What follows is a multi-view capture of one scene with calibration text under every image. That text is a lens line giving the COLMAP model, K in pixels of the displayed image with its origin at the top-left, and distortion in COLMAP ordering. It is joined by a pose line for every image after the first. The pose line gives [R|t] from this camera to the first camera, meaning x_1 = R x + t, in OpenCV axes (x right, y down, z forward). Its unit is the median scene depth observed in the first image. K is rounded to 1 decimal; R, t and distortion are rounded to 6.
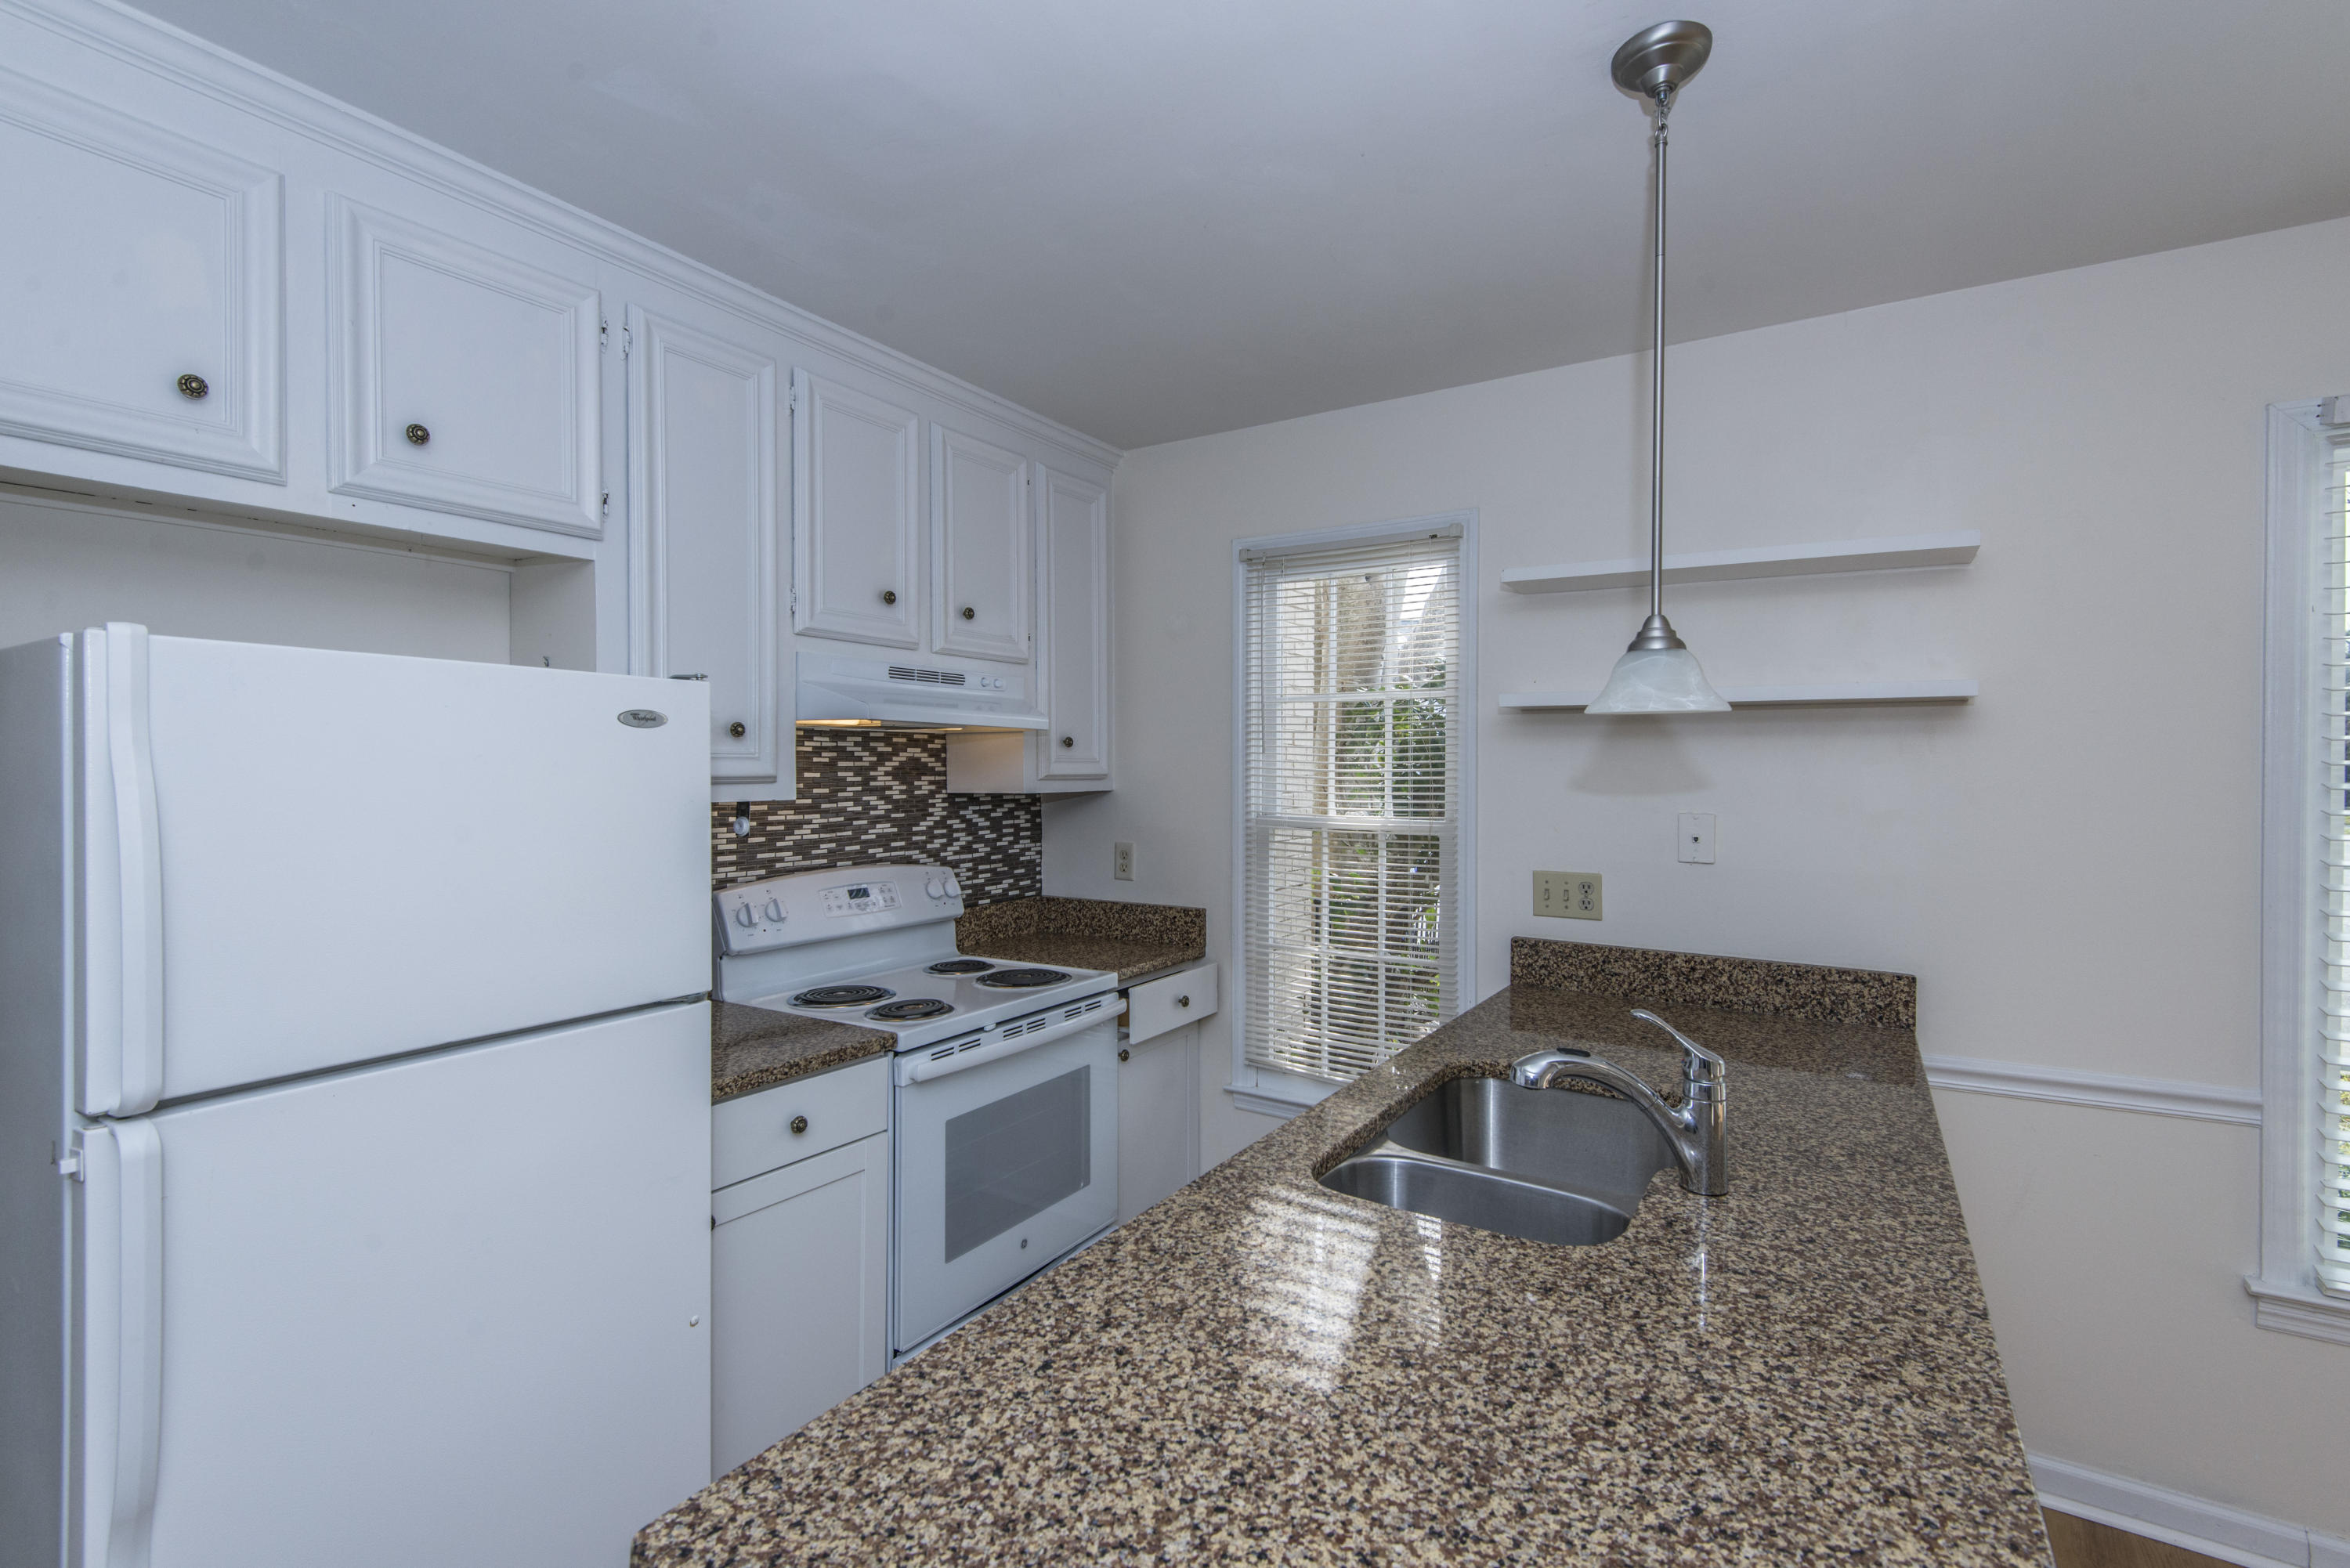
lens RADIAL K [[1059.4, 0, 1178.3], [0, 1059.4, 770.8], [0, 0, 1]] dist [0.028580, -0.013684]
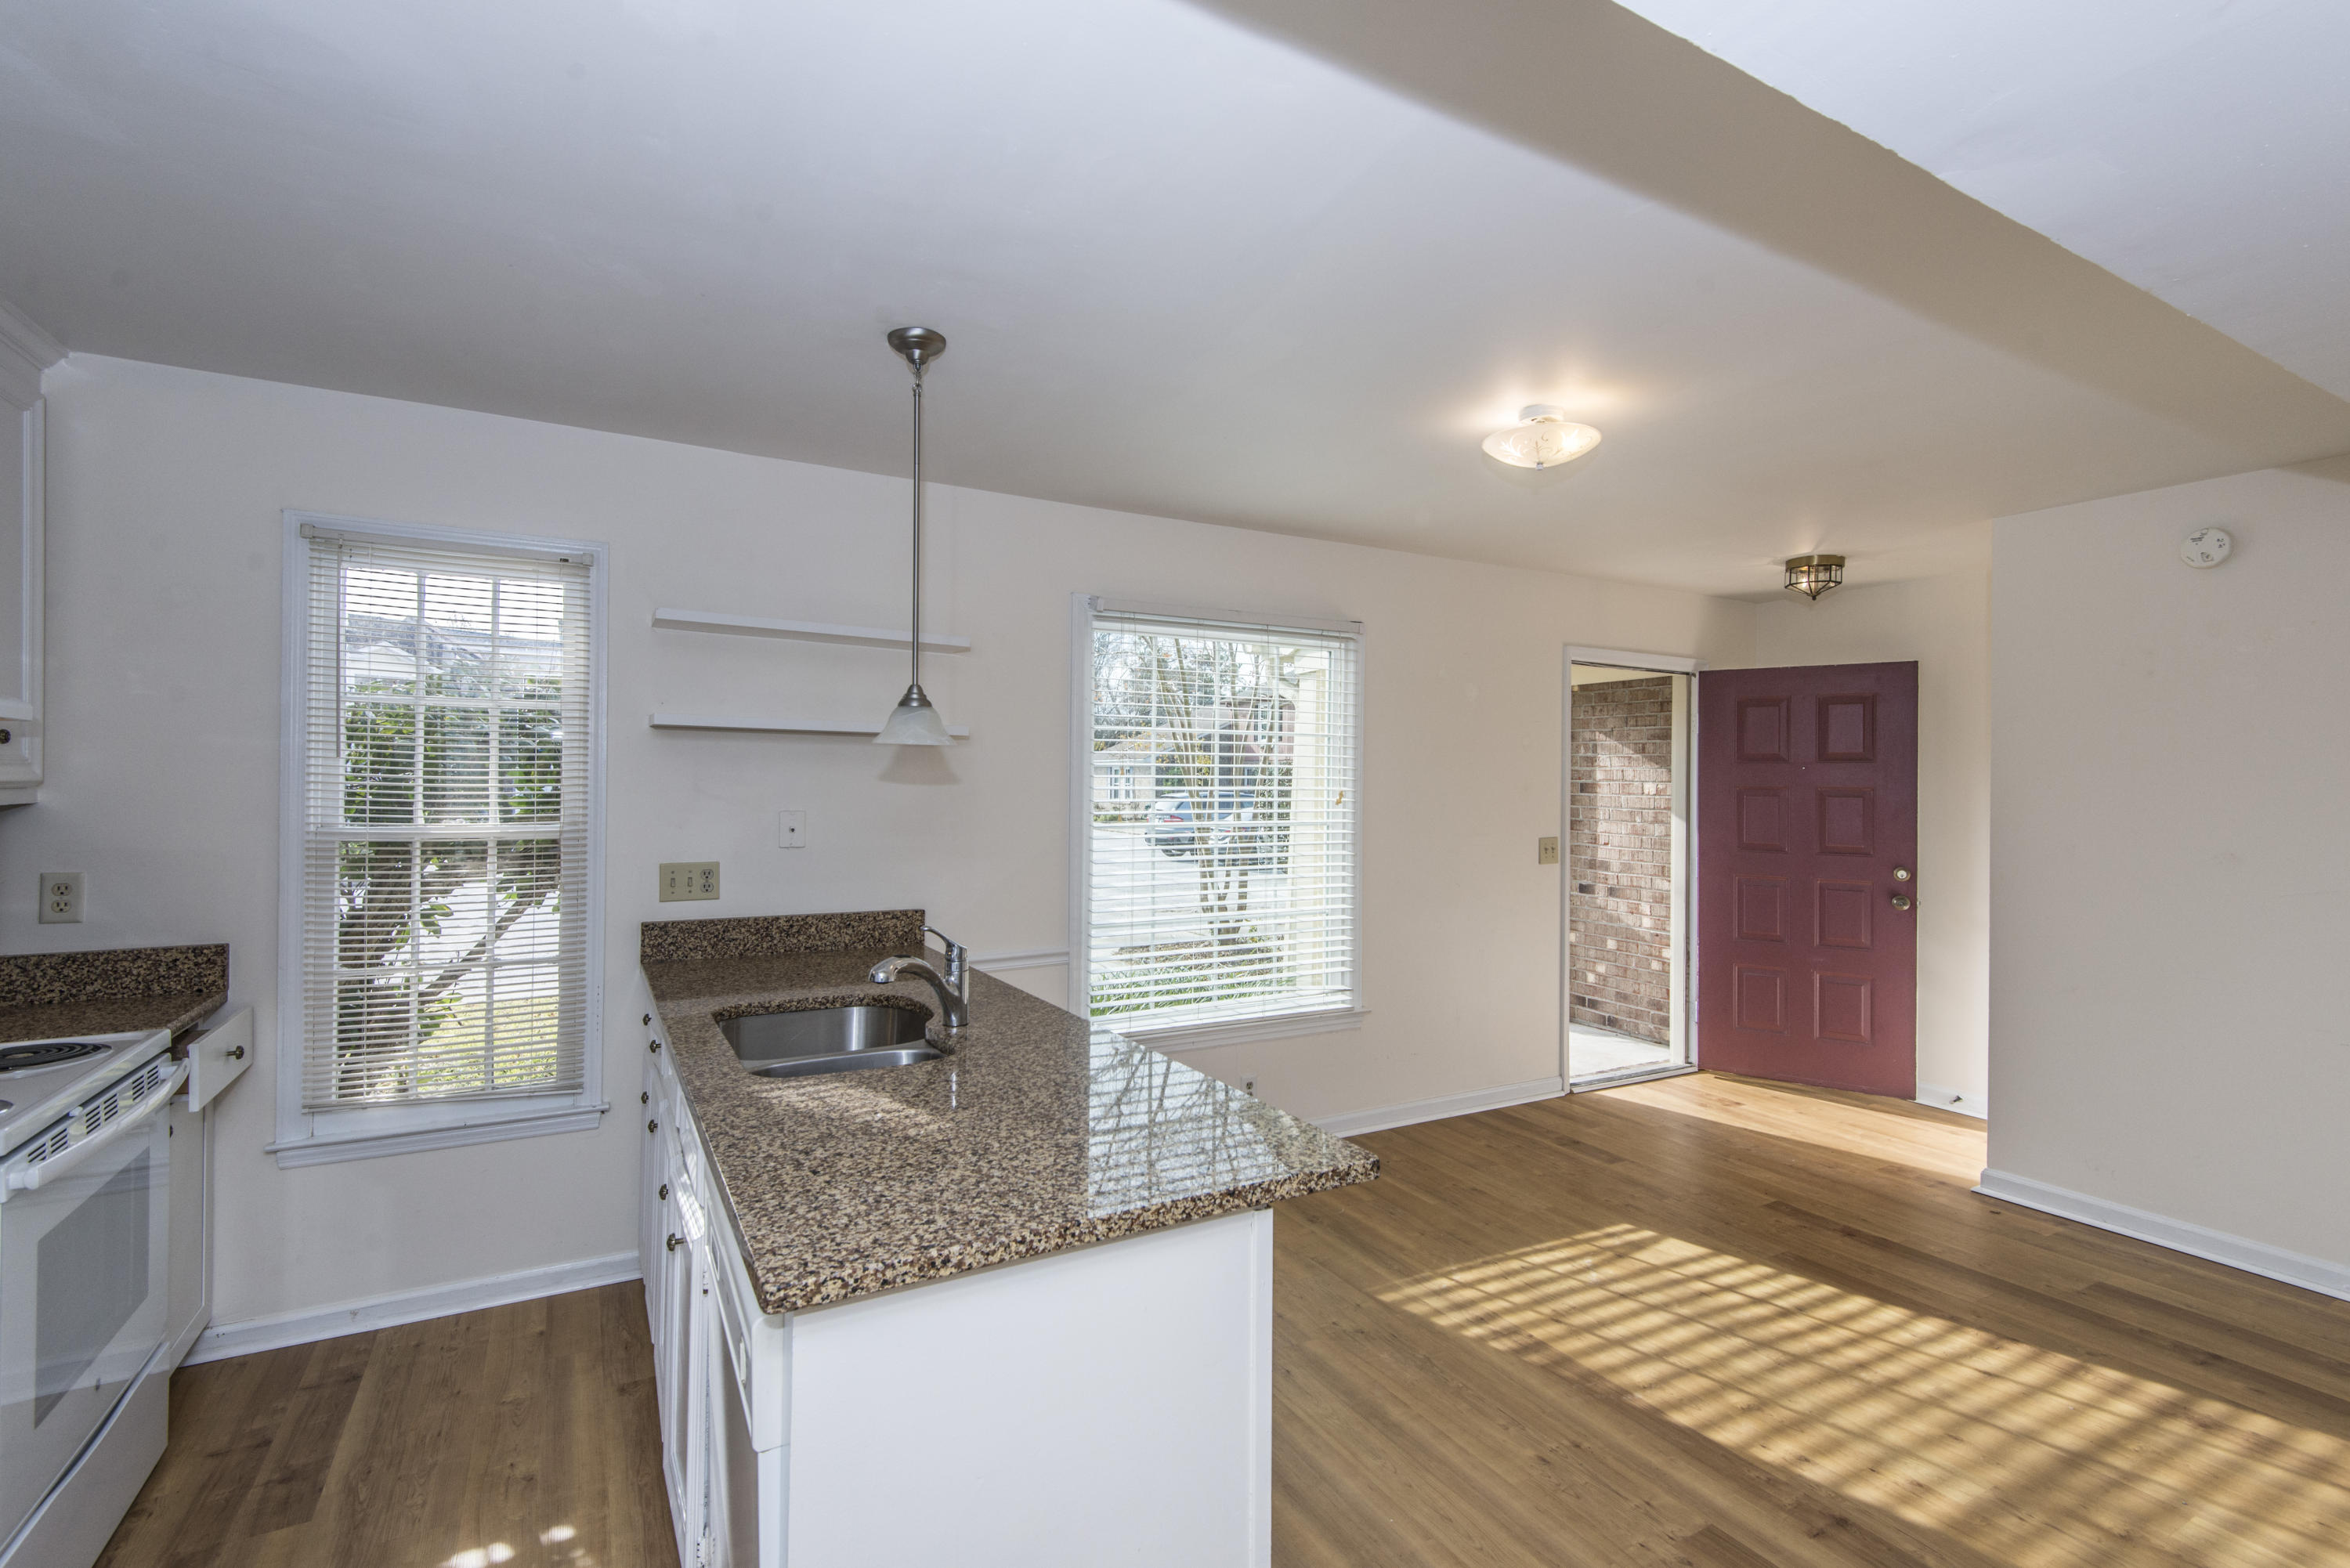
lens RADIAL K [[1059.4, 0, 1180.4], [0, 1059.4, 764.2], [0, 0, 1]] dist [0.028580, -0.013684]
pose [[0.472690, 0.015164, 0.881098, -0.425012], [-0.004923, 0.999882, -0.014567, -0.001807], [-0.881215, 0.002548, 0.472709, -0.062466]]
